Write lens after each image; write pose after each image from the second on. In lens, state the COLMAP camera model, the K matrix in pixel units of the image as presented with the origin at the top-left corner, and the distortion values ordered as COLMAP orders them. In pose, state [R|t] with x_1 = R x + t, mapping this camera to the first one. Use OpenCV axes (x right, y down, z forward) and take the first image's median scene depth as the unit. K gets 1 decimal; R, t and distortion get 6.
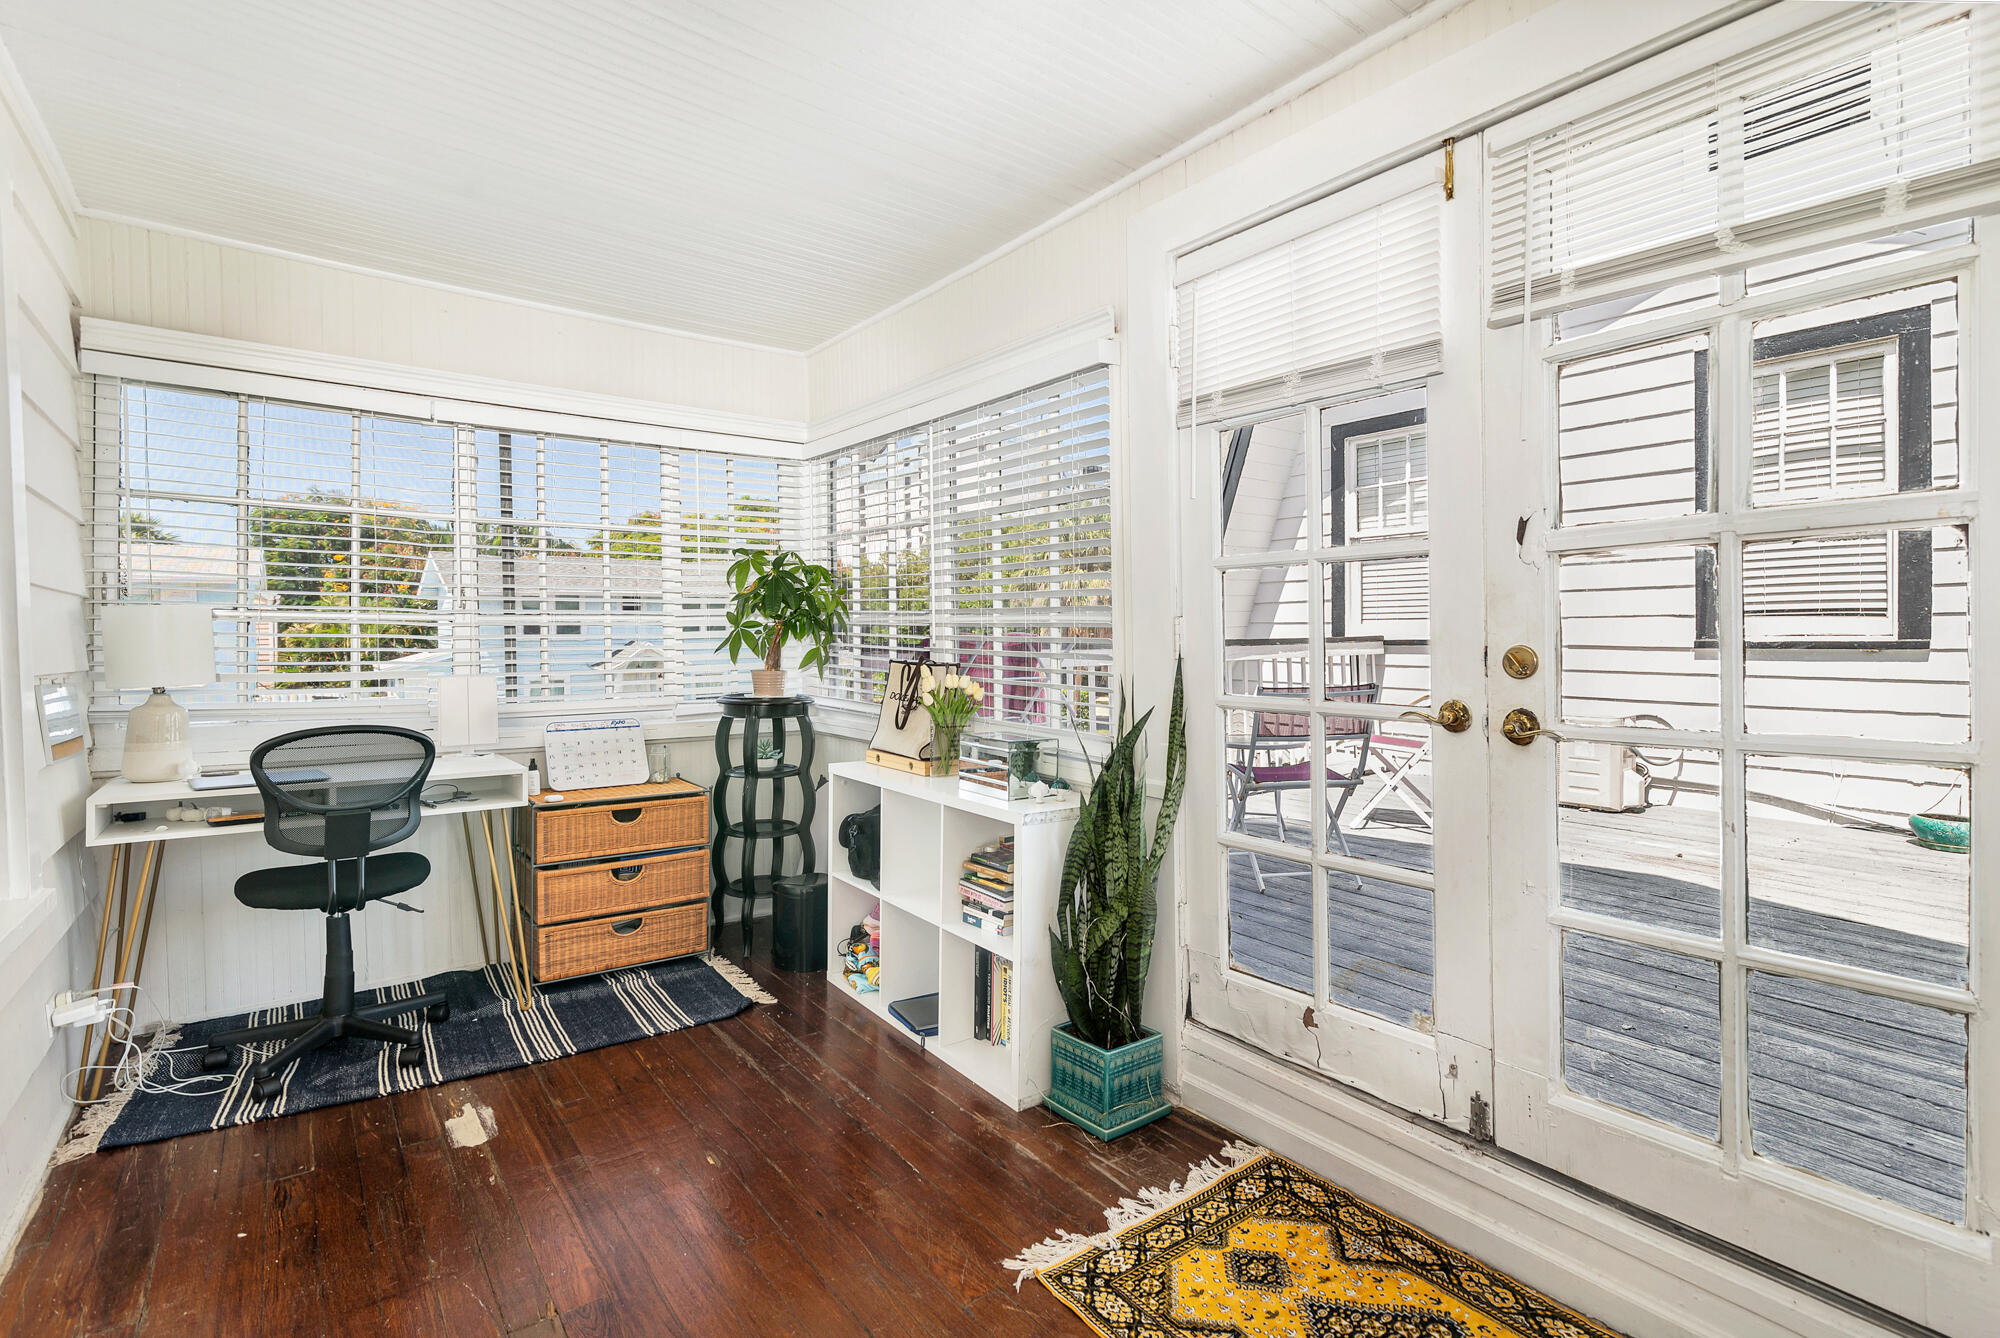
lens RADIAL K [[953.5, 0, 1021.4], [0, 953.5, 641.8], [0, 0, 1]] dist [-0.001413, -0.000074]
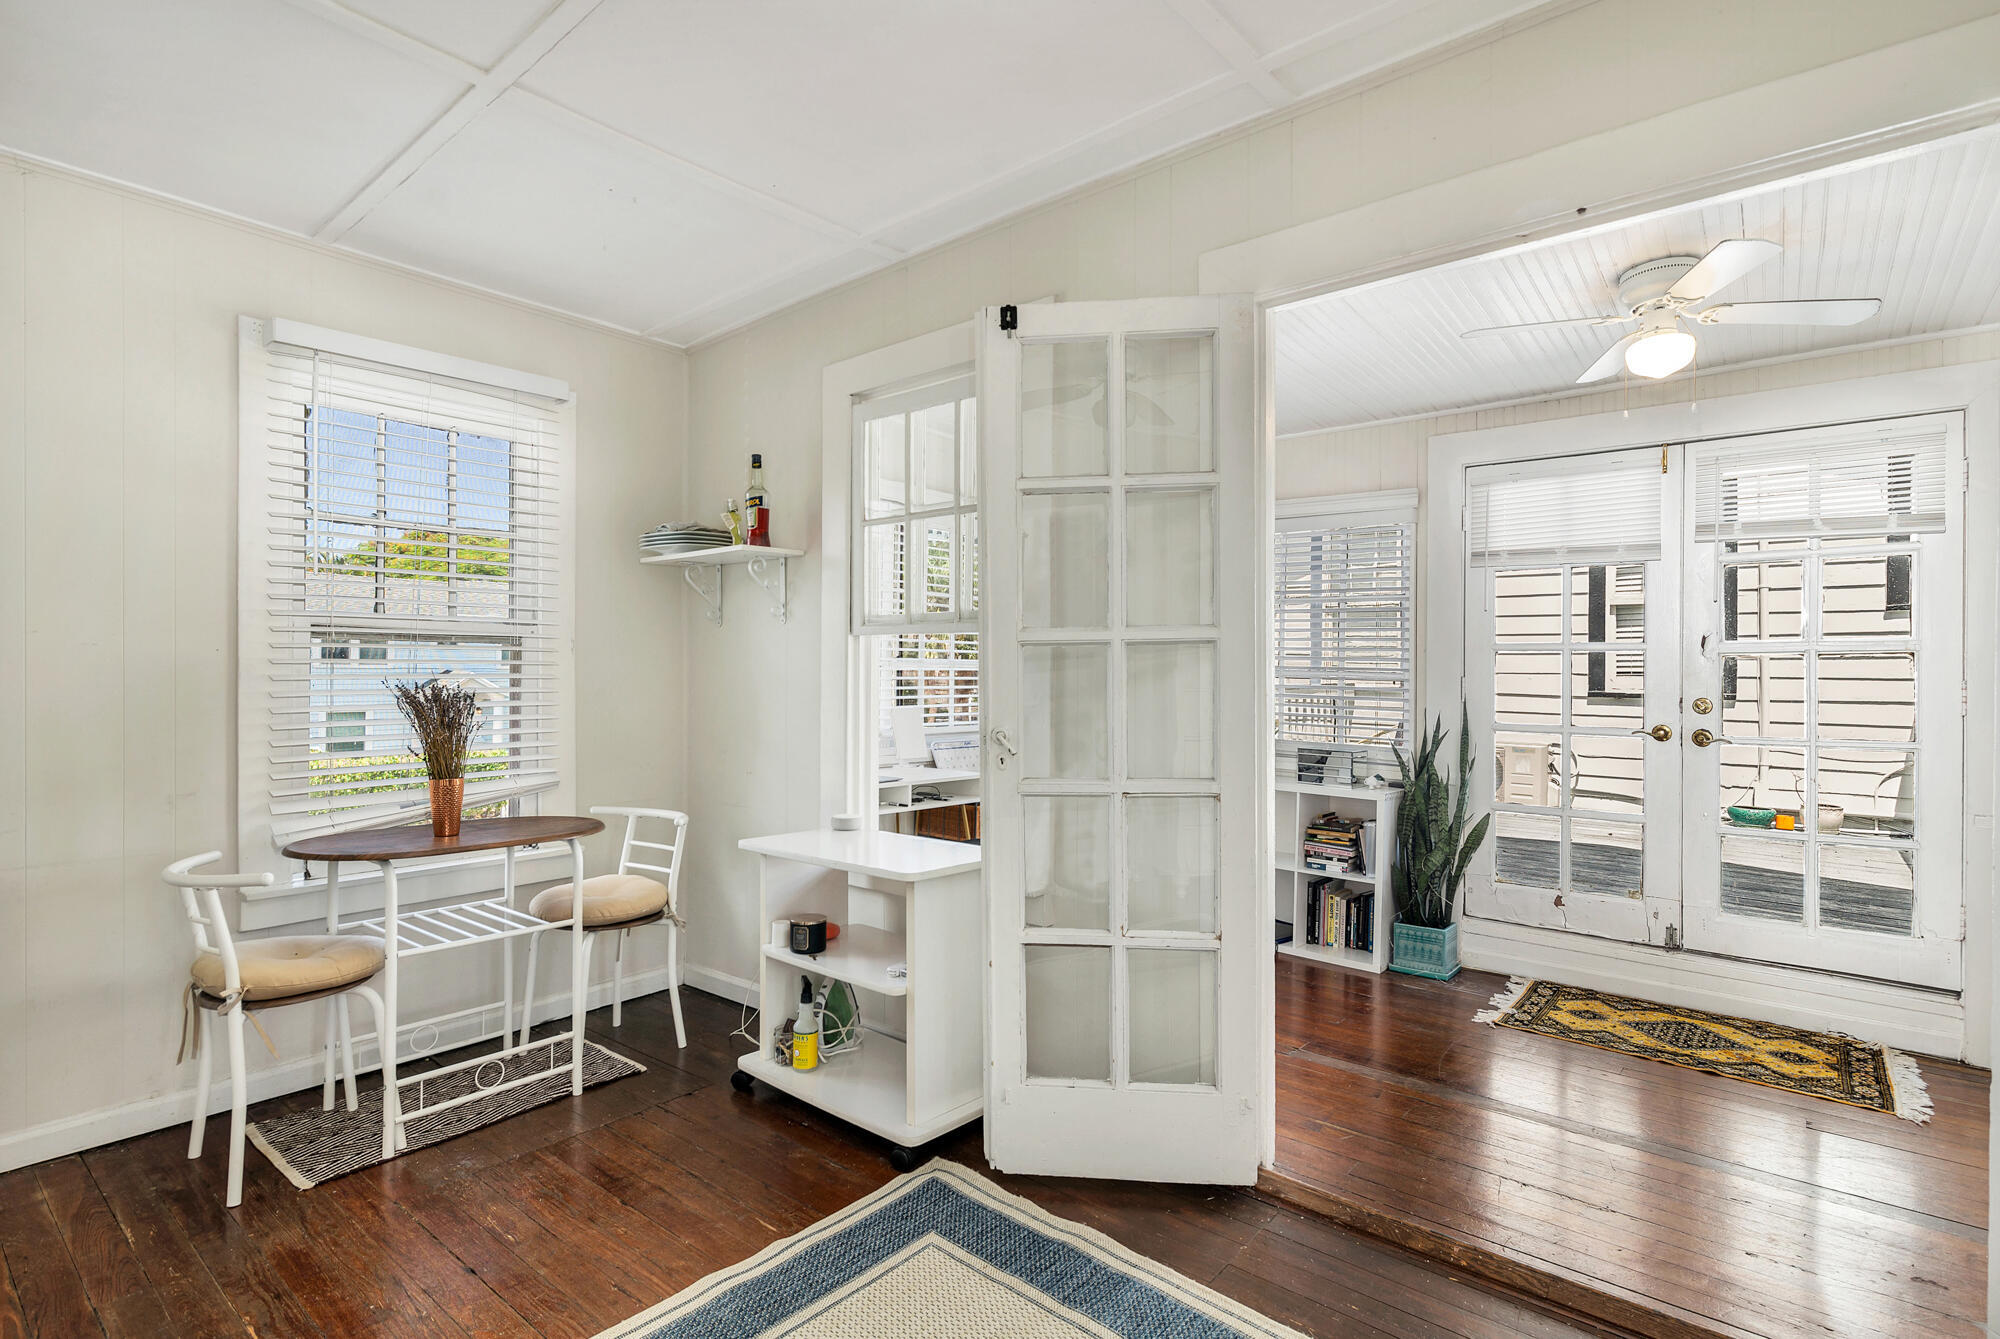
lens RADIAL K [[953.5, 0, 1009.7], [0, 953.5, 663.4], [0, 0, 1]] dist [-0.001413, -0.000074]
pose [[0.976917, 0.018747, 0.212796, -1.252563], [-0.014520, 0.999665, -0.021412, -0.003822], [-0.213126, 0.017828, 0.976862, -0.627090]]
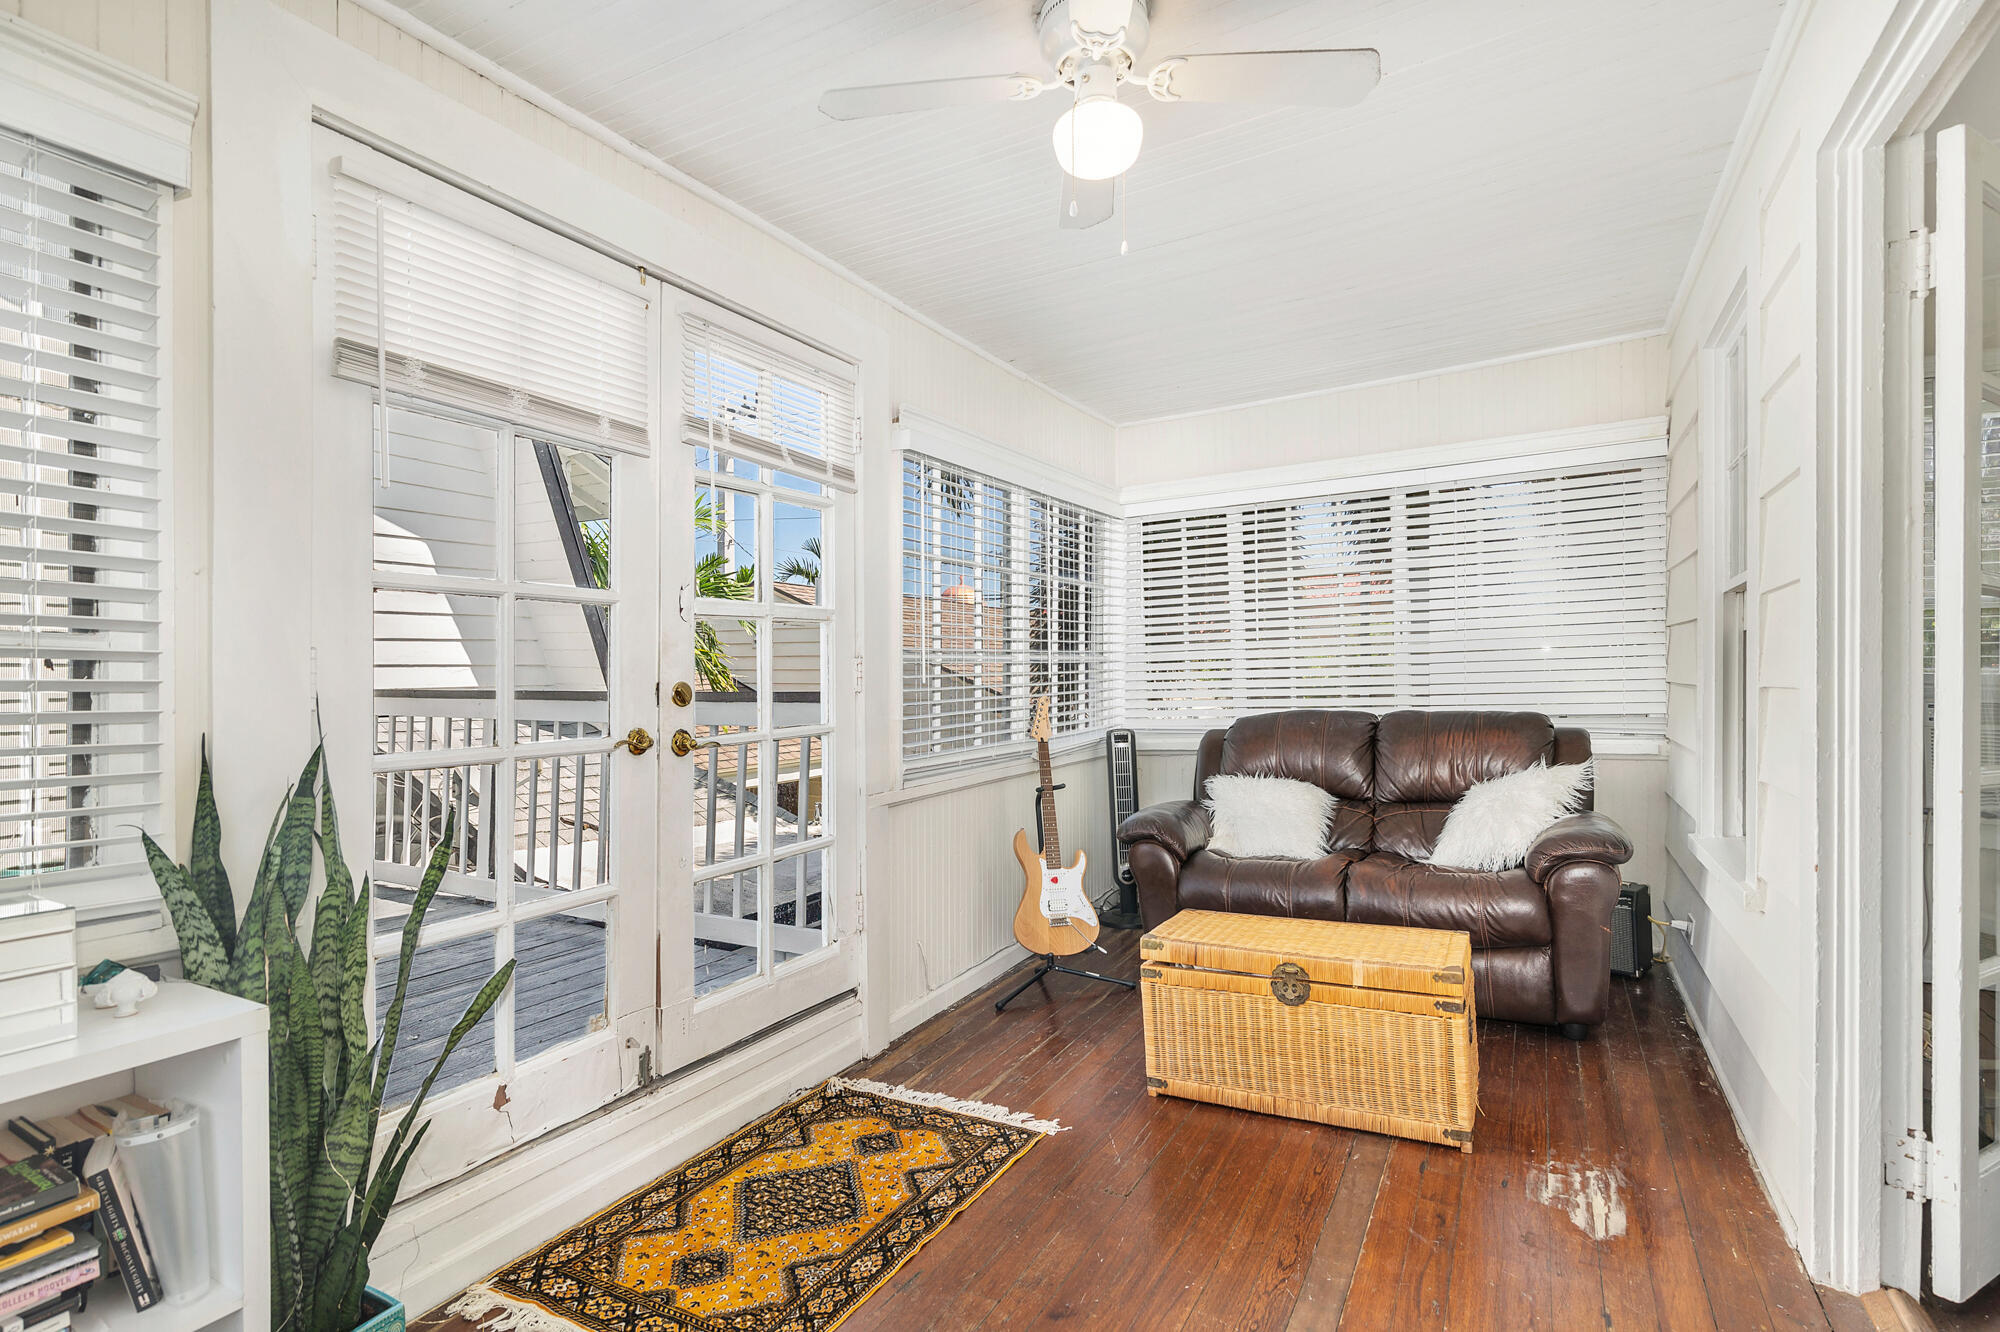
lens RADIAL K [[953.5, 0, 981.1], [0, 953.5, 675.2], [0, 0, 1]] dist [-0.001413, -0.000074]
pose [[-0.383536, 0.010904, 0.923461, -0.804330], [0.020170, 0.999791, -0.003428, 0.006237], [-0.923305, 0.017312, -0.383676, 1.035524]]
